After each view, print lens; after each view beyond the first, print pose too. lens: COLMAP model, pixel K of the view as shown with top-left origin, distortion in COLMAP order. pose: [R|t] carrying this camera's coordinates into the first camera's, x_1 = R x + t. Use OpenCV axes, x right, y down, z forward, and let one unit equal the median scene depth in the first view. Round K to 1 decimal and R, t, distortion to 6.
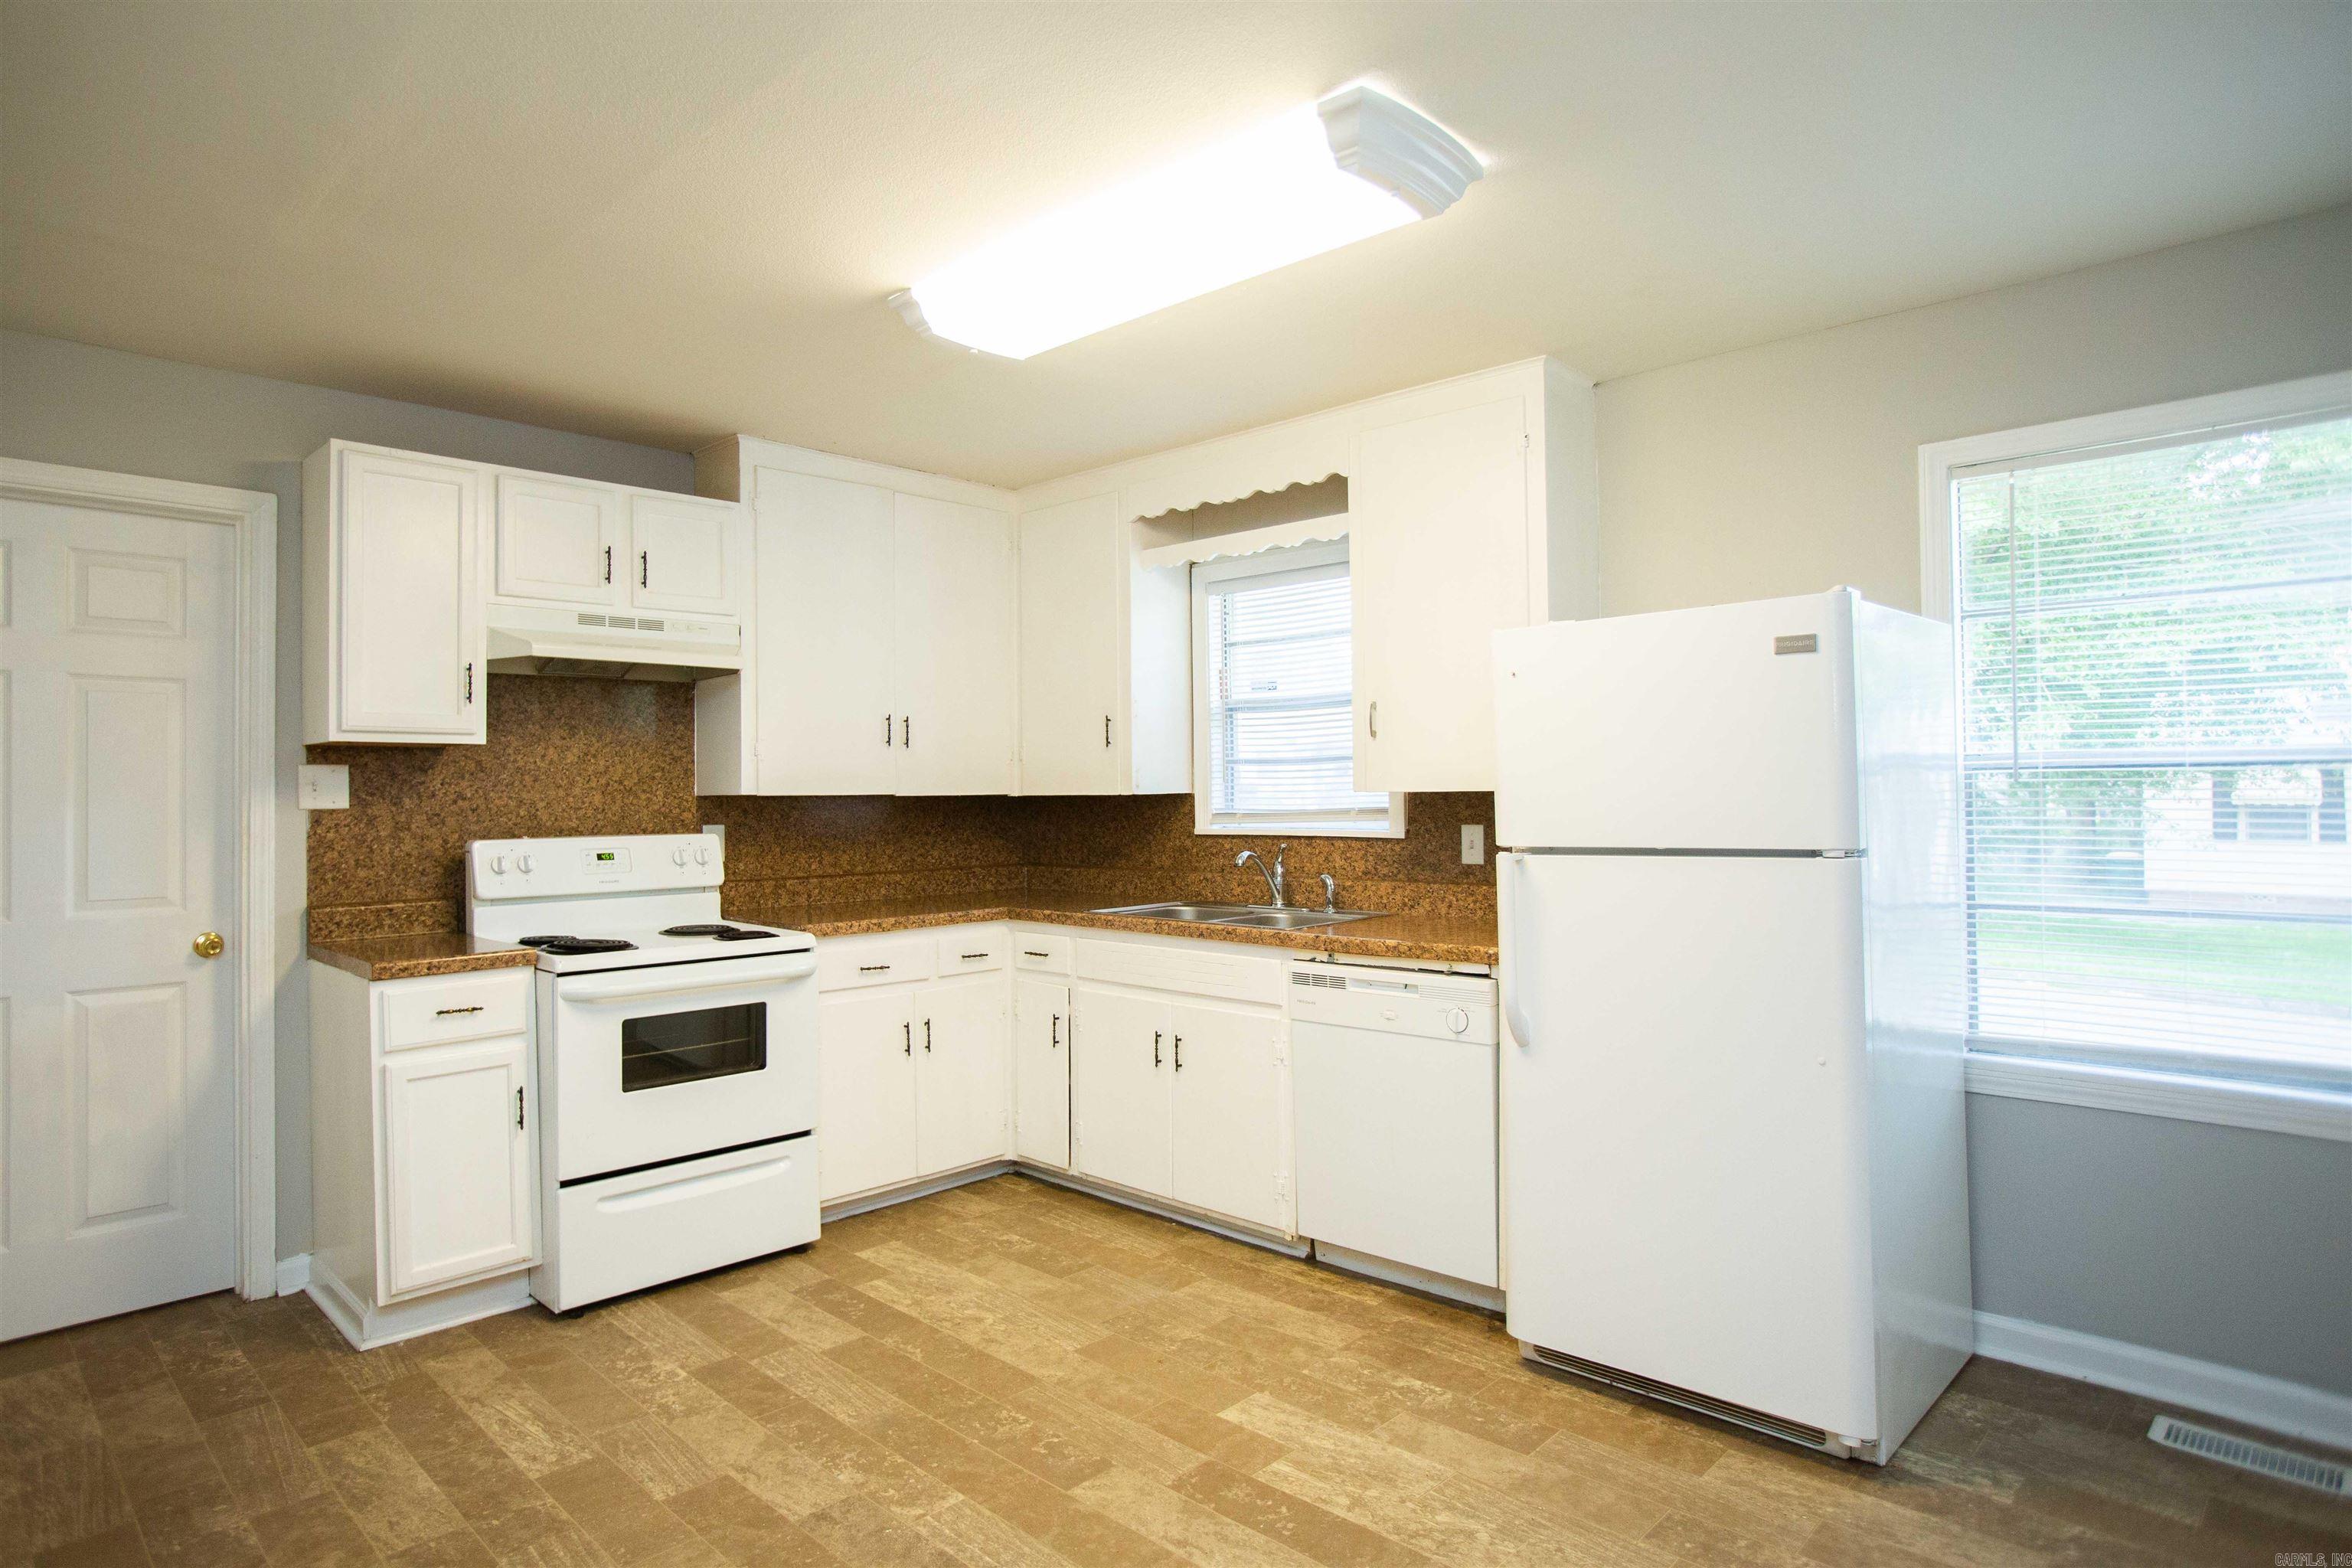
lens RADIAL K [[1312.2, 0, 1134.2], [0, 1312.2, 778.5], [0, 0, 1]] dist [-0.071143, 0.054197]
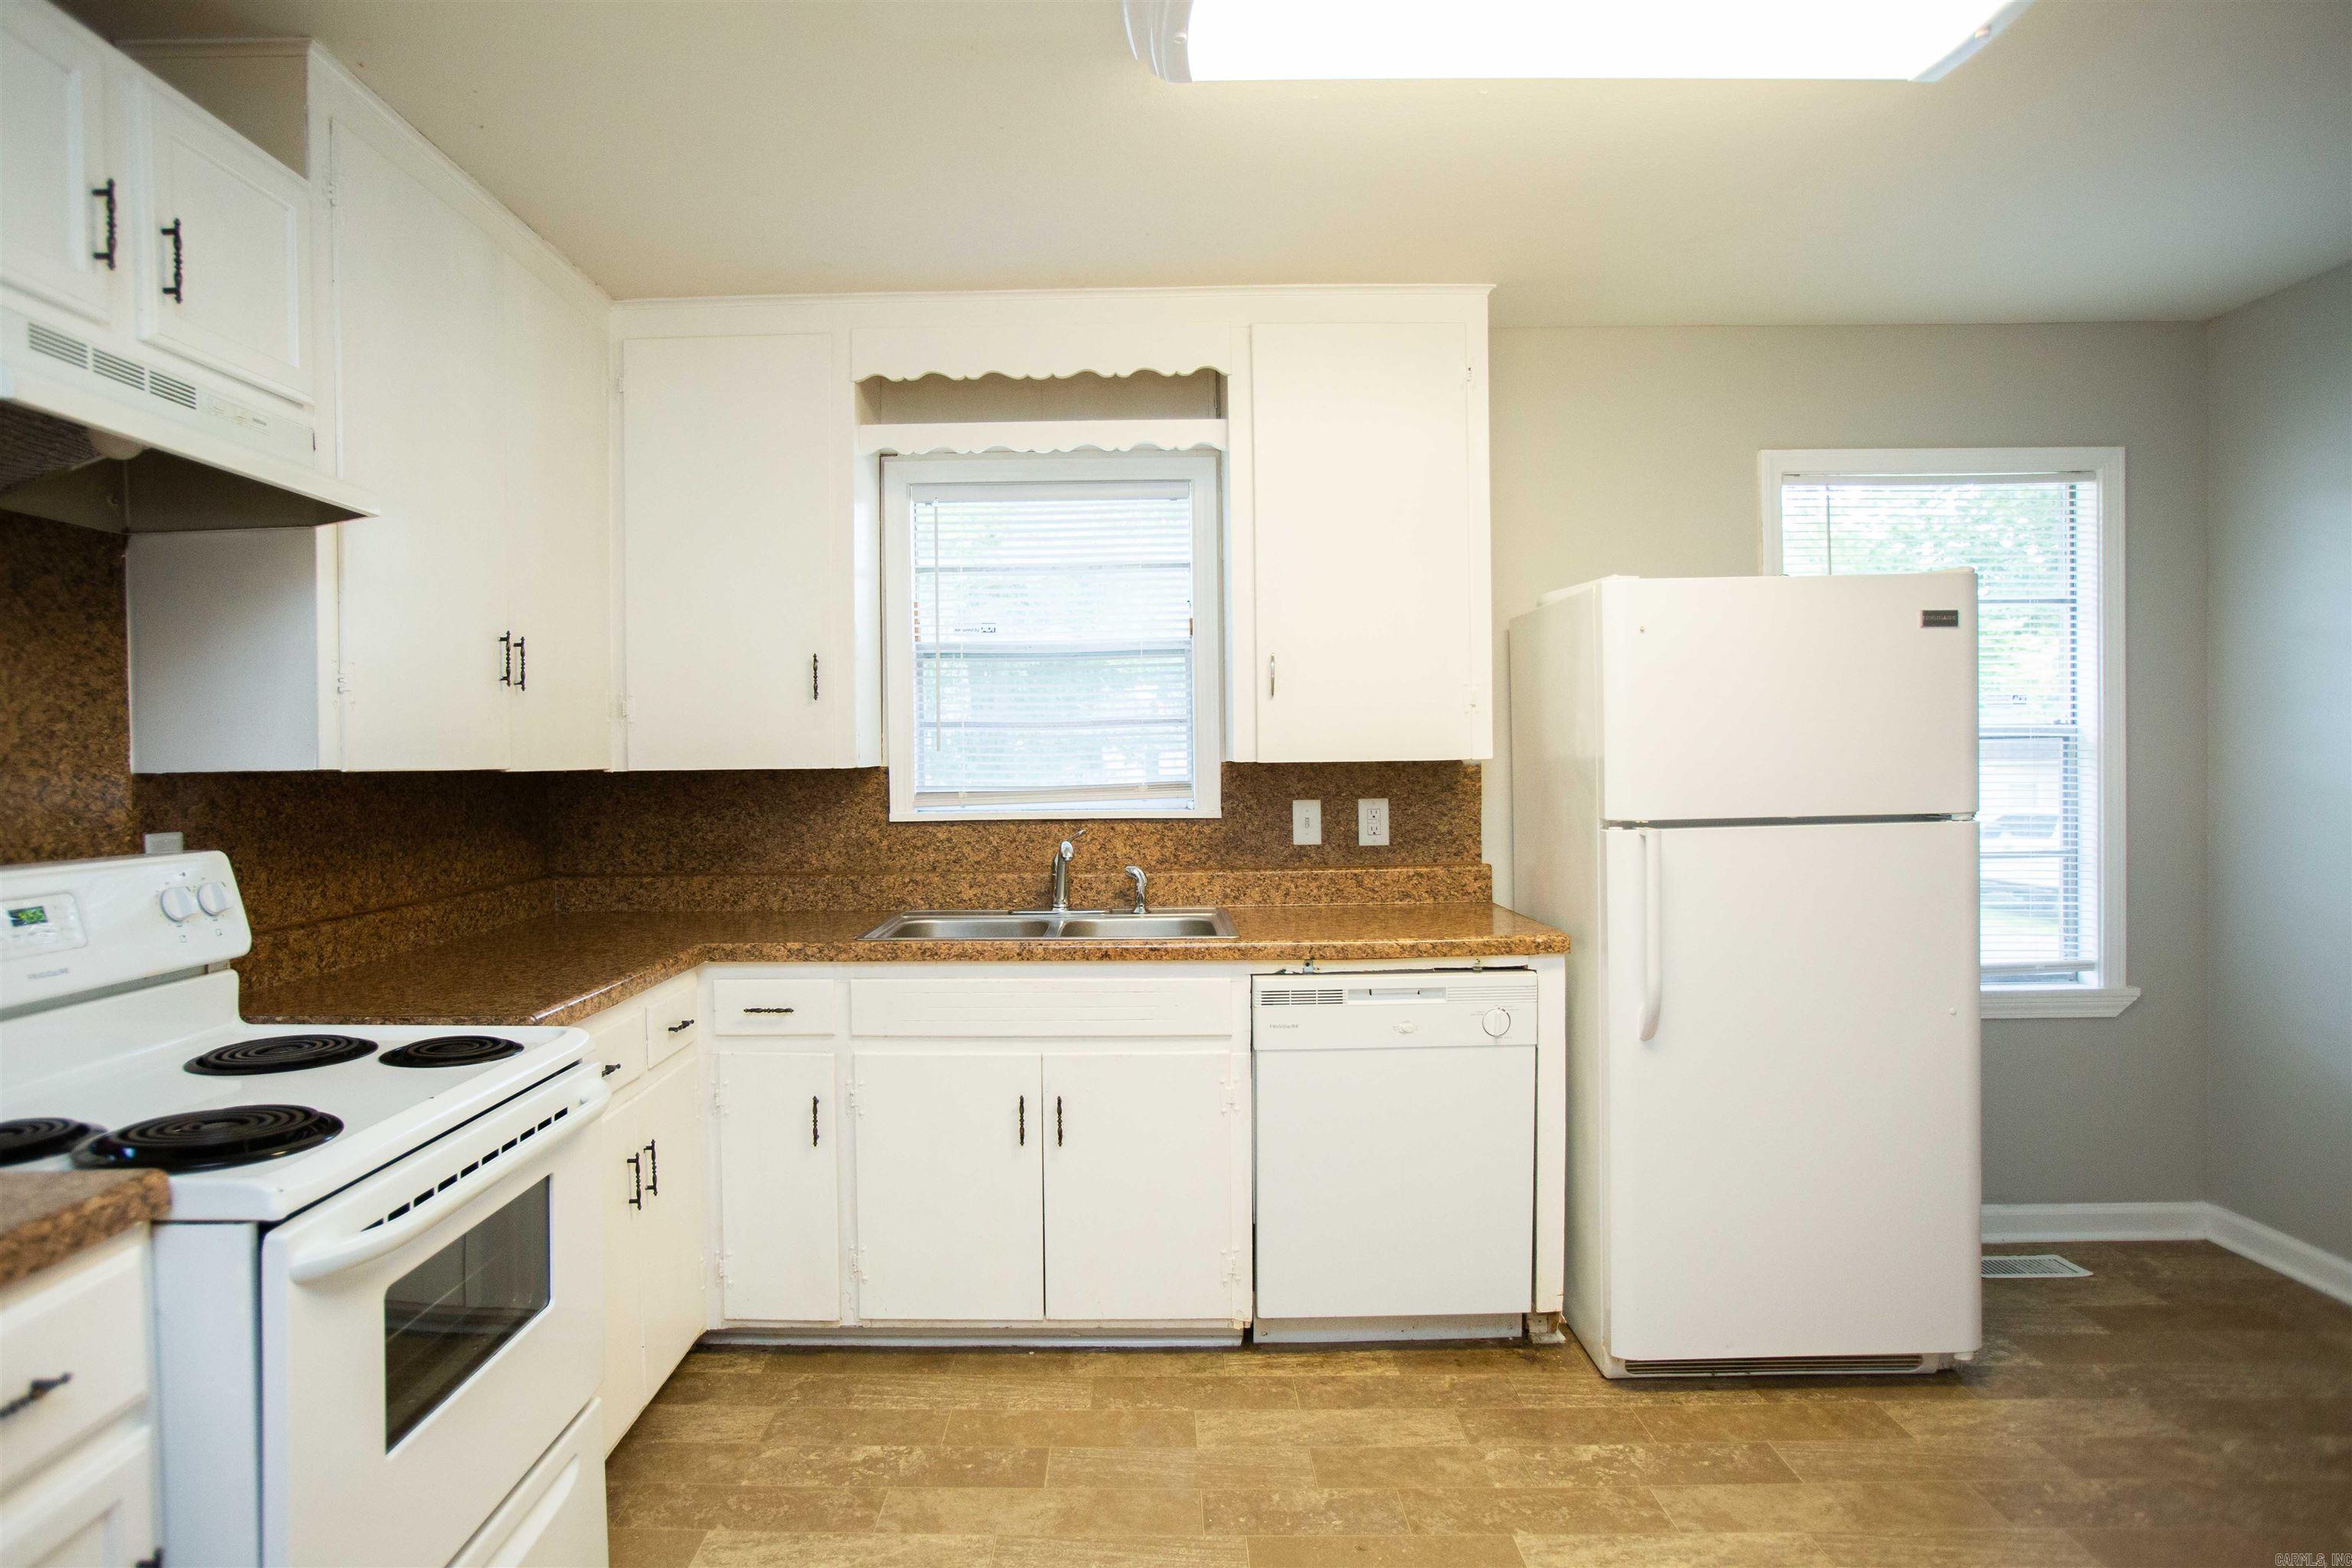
lens RADIAL K [[1312.2, 0, 1134.2], [0, 1312.2, 778.5], [0, 0, 1]] dist [-0.071143, 0.054197]
pose [[0.719715, -0.009103, 0.694210, -0.446053], [-0.002802, 0.999868, 0.016016, 0.007328], [-0.694264, -0.013472, 0.719594, 0.455307]]
